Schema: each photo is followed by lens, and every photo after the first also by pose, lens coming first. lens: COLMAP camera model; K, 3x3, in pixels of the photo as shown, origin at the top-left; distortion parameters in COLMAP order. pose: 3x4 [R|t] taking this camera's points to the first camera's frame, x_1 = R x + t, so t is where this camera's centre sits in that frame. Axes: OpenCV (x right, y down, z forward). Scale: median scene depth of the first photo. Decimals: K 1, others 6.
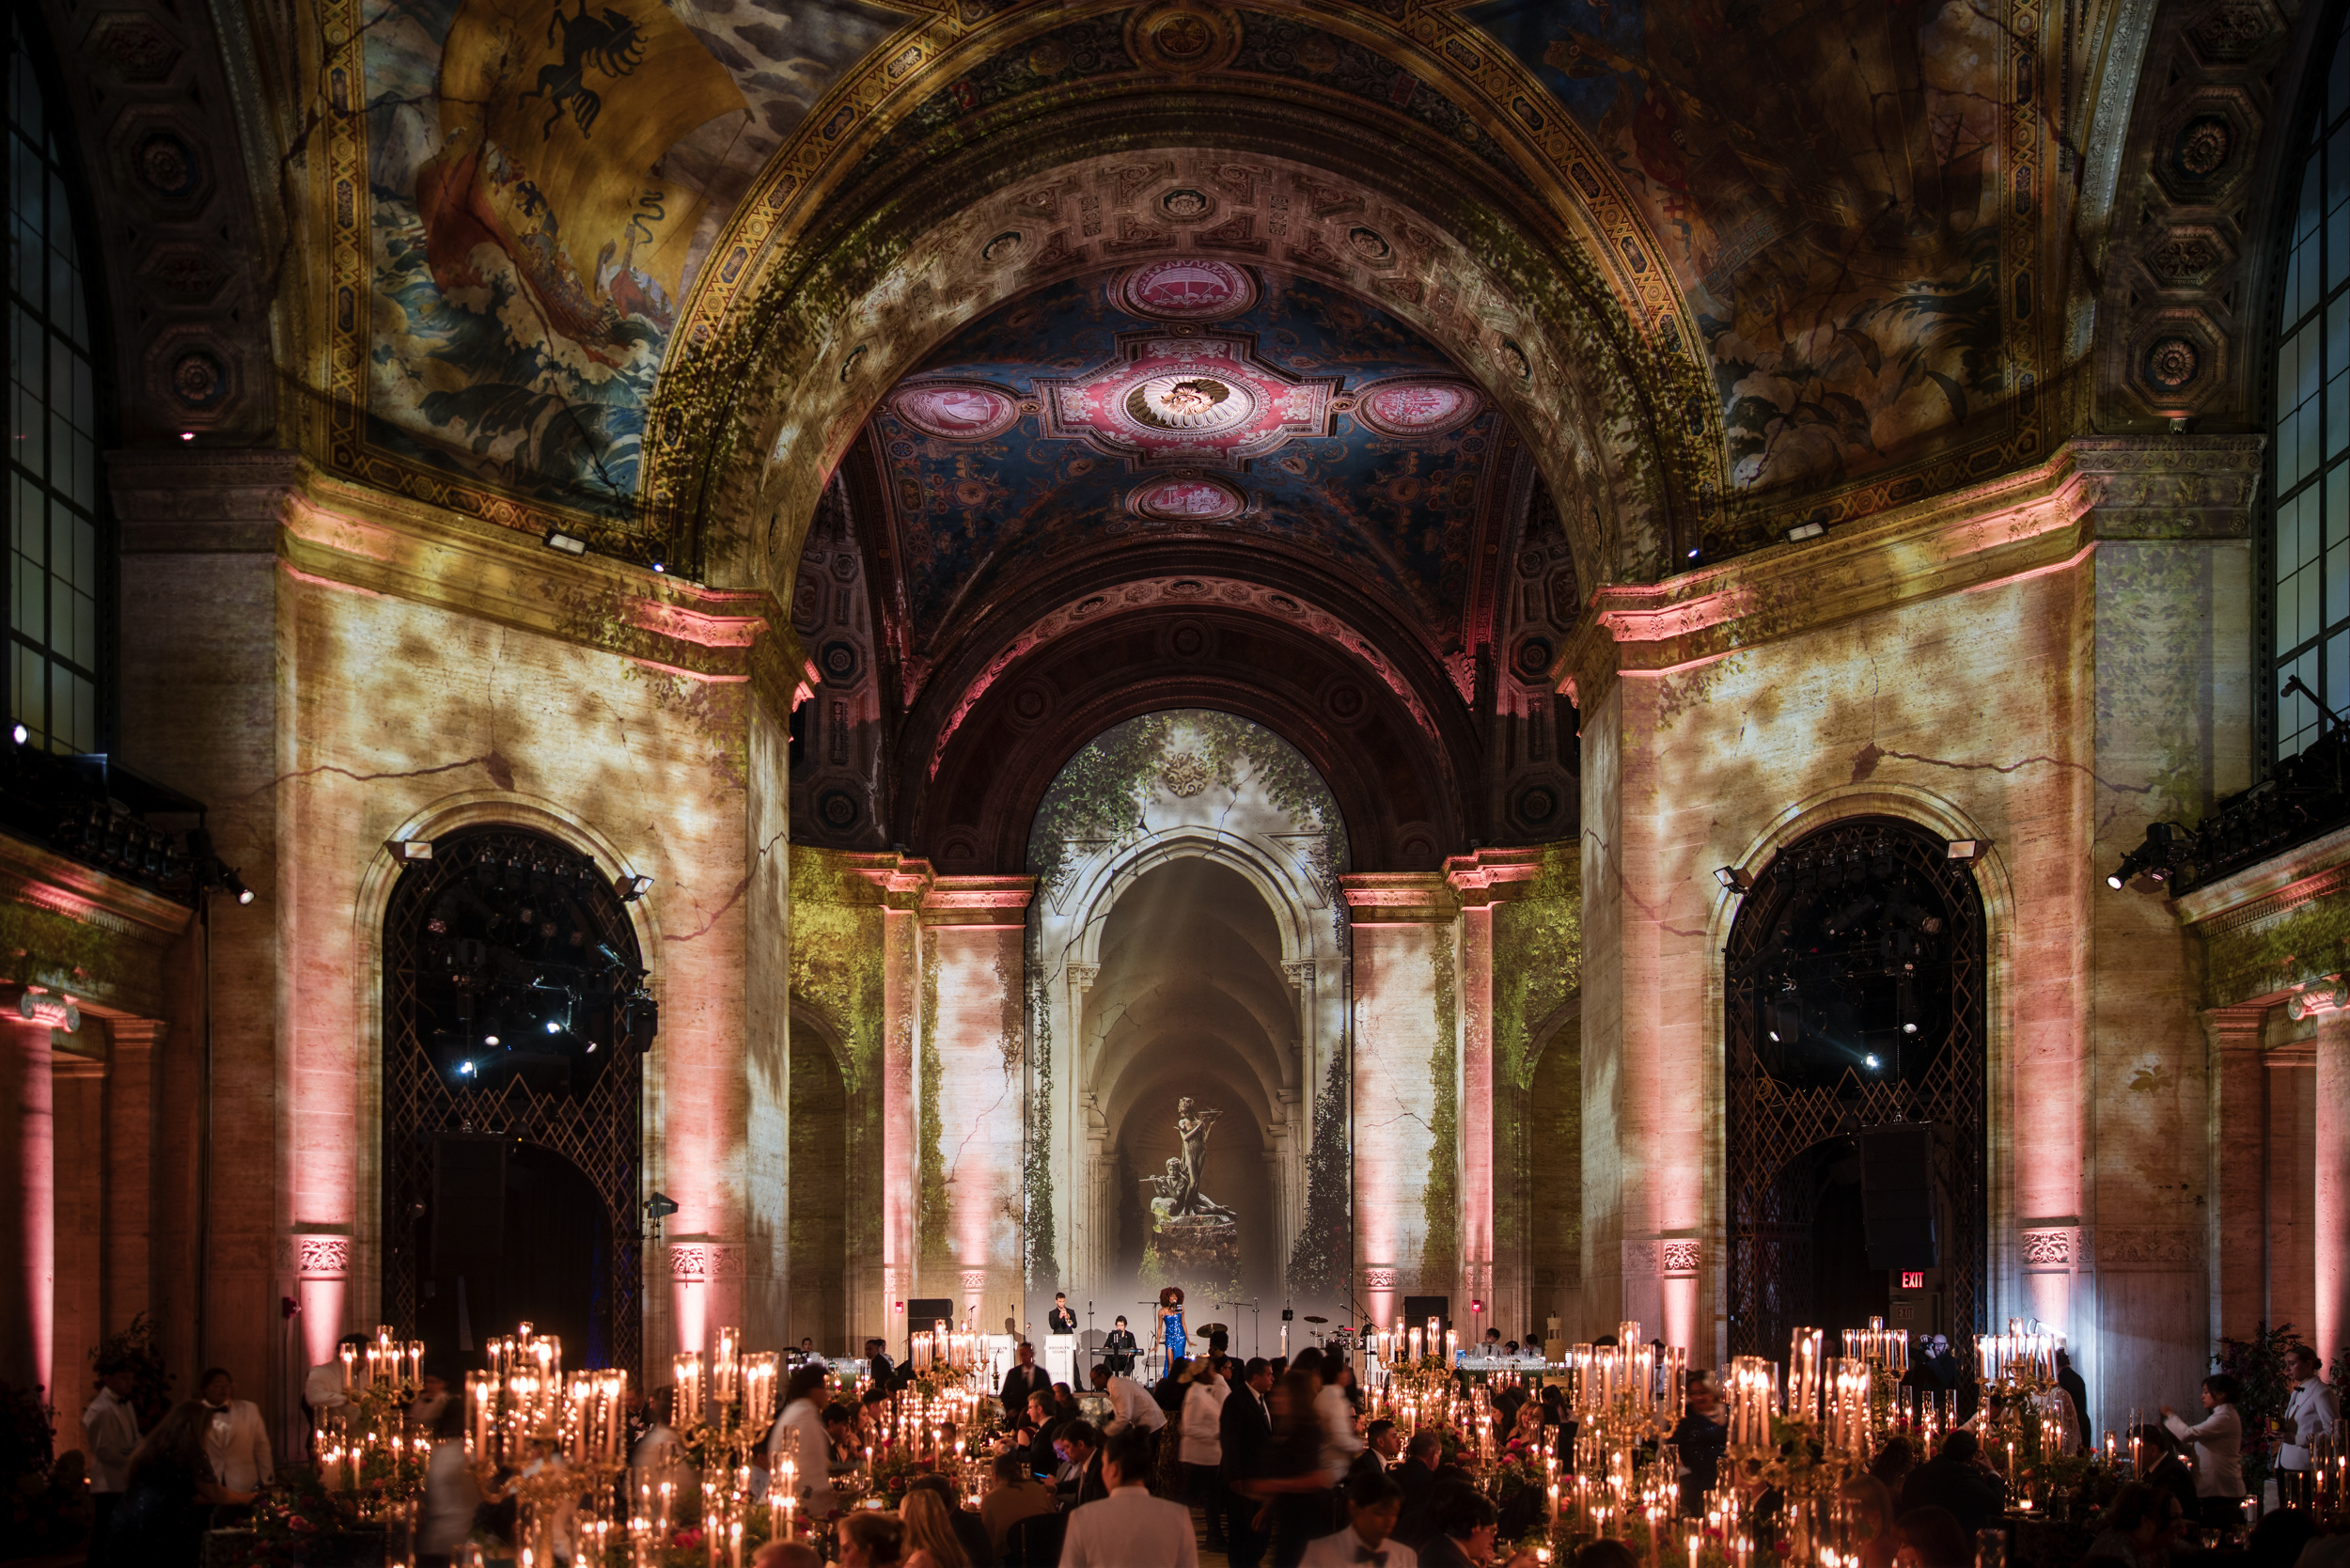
lens RADIAL K [[4264.4, 0, 1293.6], [0, 4264.4, 784.7], [0, 0, 1]] dist [-0.011734, 0.093671]
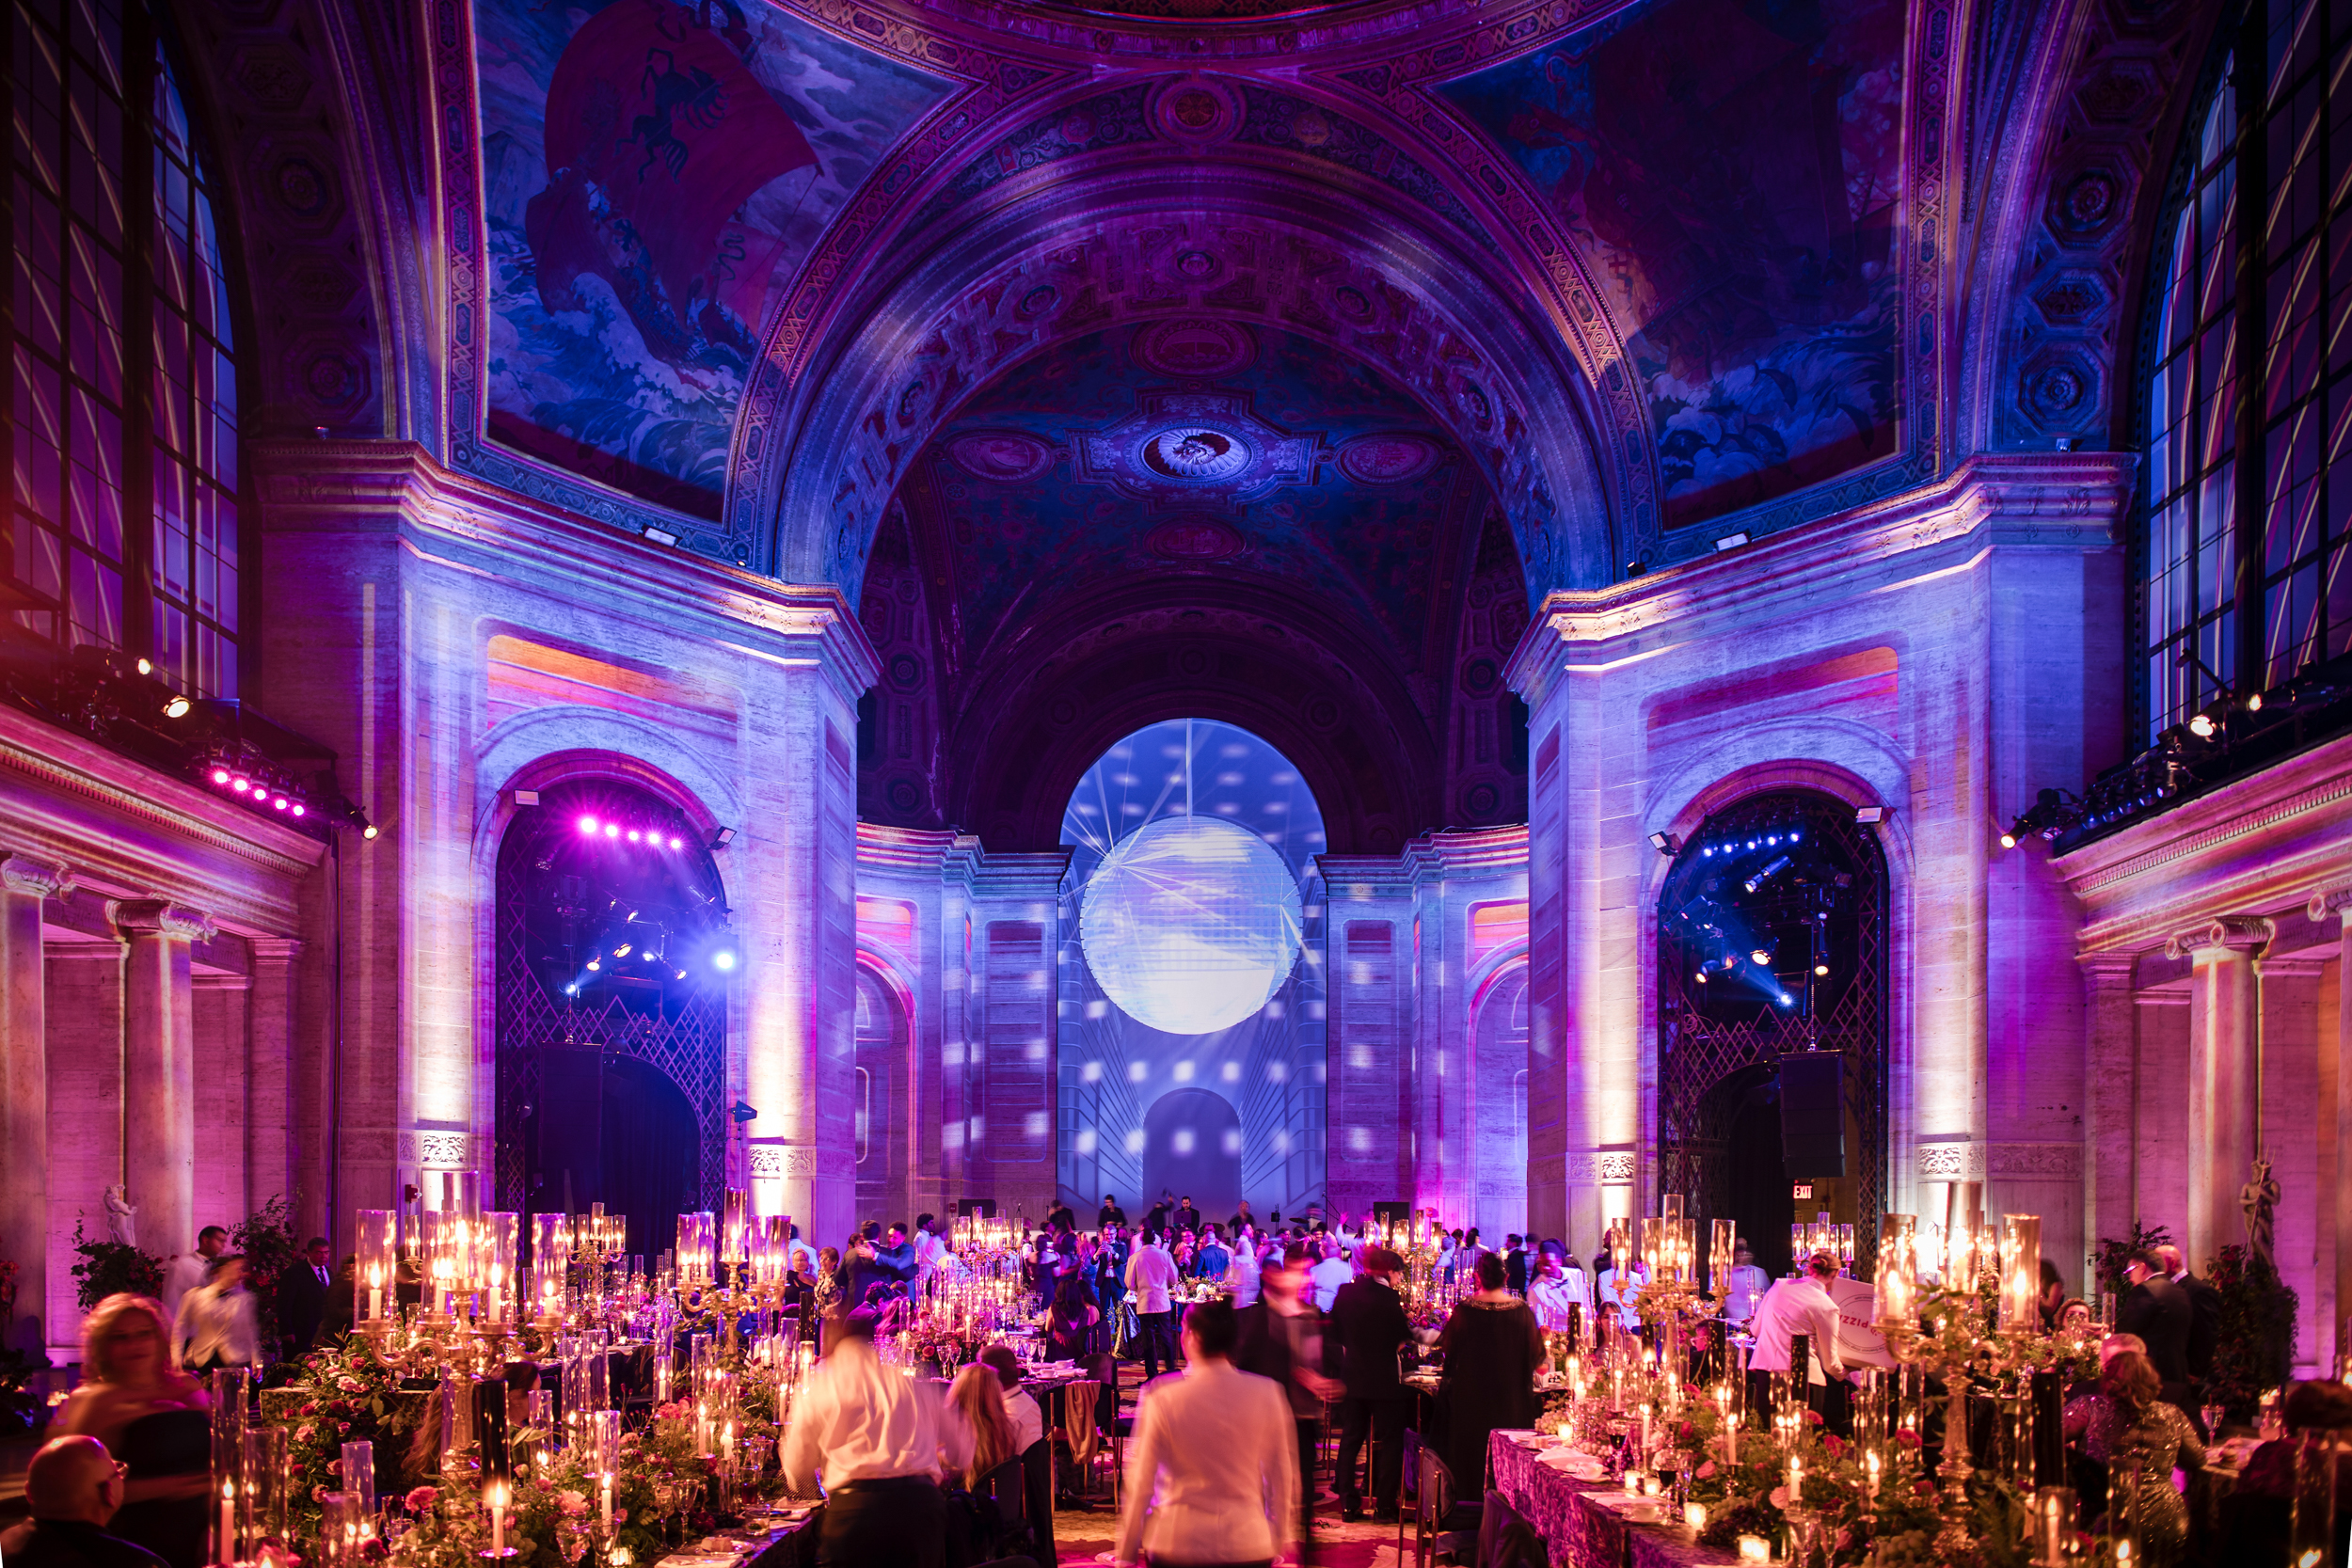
lens RADIAL K [[4340.2, 0, 1099.2], [0, 4340.2, 783.5], [0, 0, 1]] dist [-0.011856, -0.240953]
pose [[0.998674, 0.004842, -0.051246, 0.009700], [-0.003243, 0.999507, 0.031236, -0.031026], [0.051372, -0.031028, 0.998197, -0.190264]]
